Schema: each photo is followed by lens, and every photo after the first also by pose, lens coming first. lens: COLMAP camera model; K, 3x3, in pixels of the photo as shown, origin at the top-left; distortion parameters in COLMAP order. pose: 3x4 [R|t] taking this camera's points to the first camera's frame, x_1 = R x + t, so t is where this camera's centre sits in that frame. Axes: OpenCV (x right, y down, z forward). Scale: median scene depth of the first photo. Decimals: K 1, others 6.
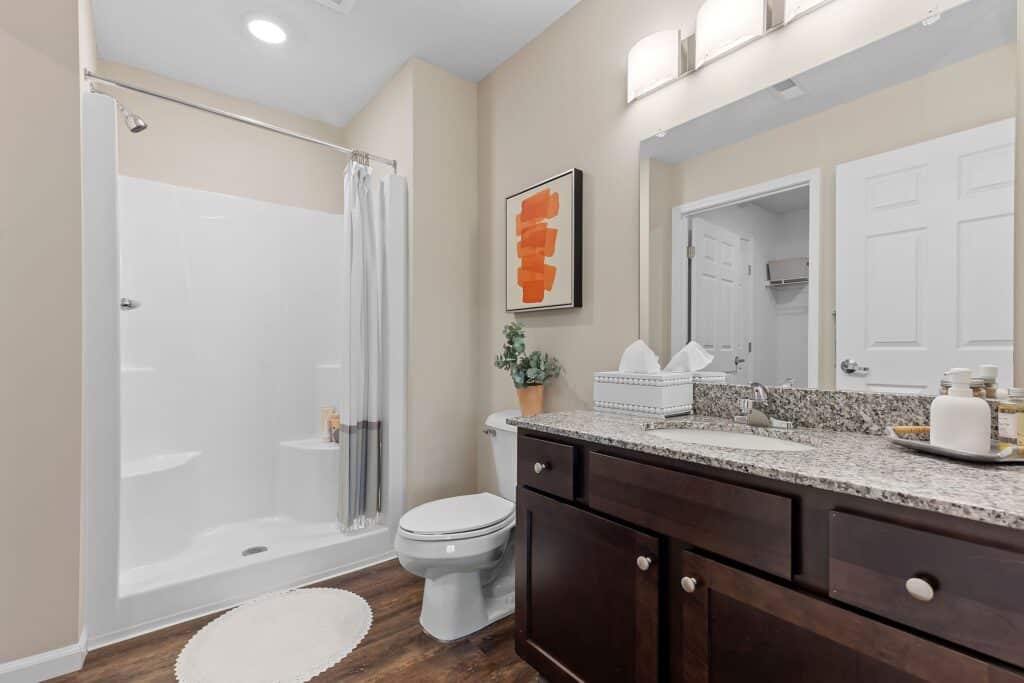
lens RADIAL K [[459.0, 0, 512.0], [0, 459.0, 341.5], [0, 0, 1]] dist [-0.000721, -0.000135]
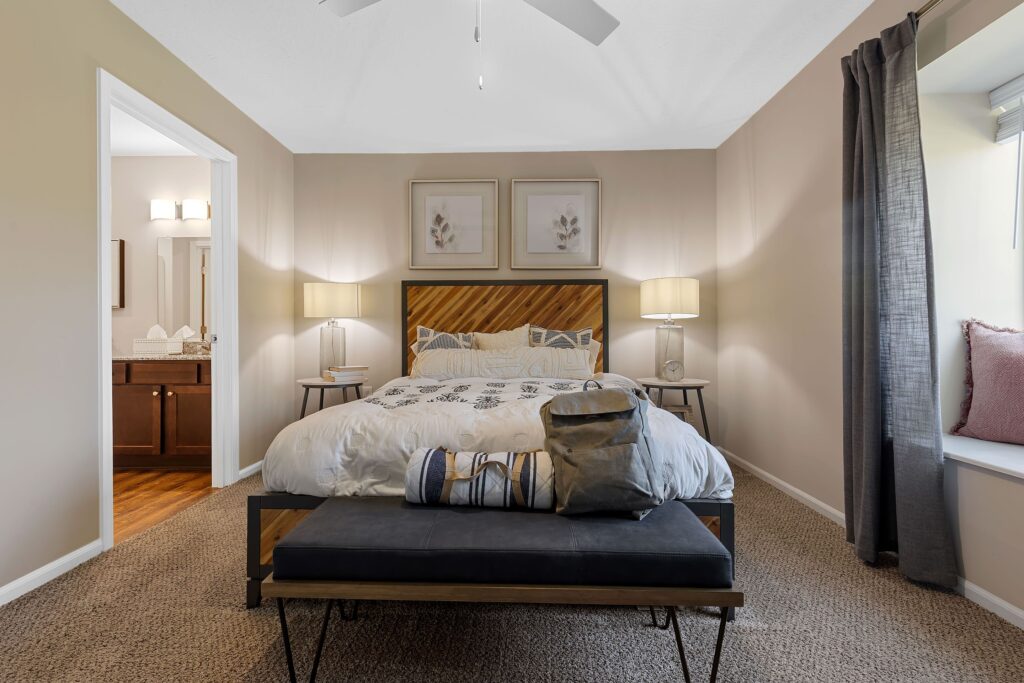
lens RADIAL K [[473.2, 0, 512.0], [0, 473.2, 341.5], [0, 0, 1]] dist [-0.000141, -0.000071]
pose [[0.641362, -0.011044, 0.767159, -0.442911], [-0.013474, 0.999580, 0.025654, -0.003125], [-0.767120, -0.026790, 0.640944, -2.067055]]
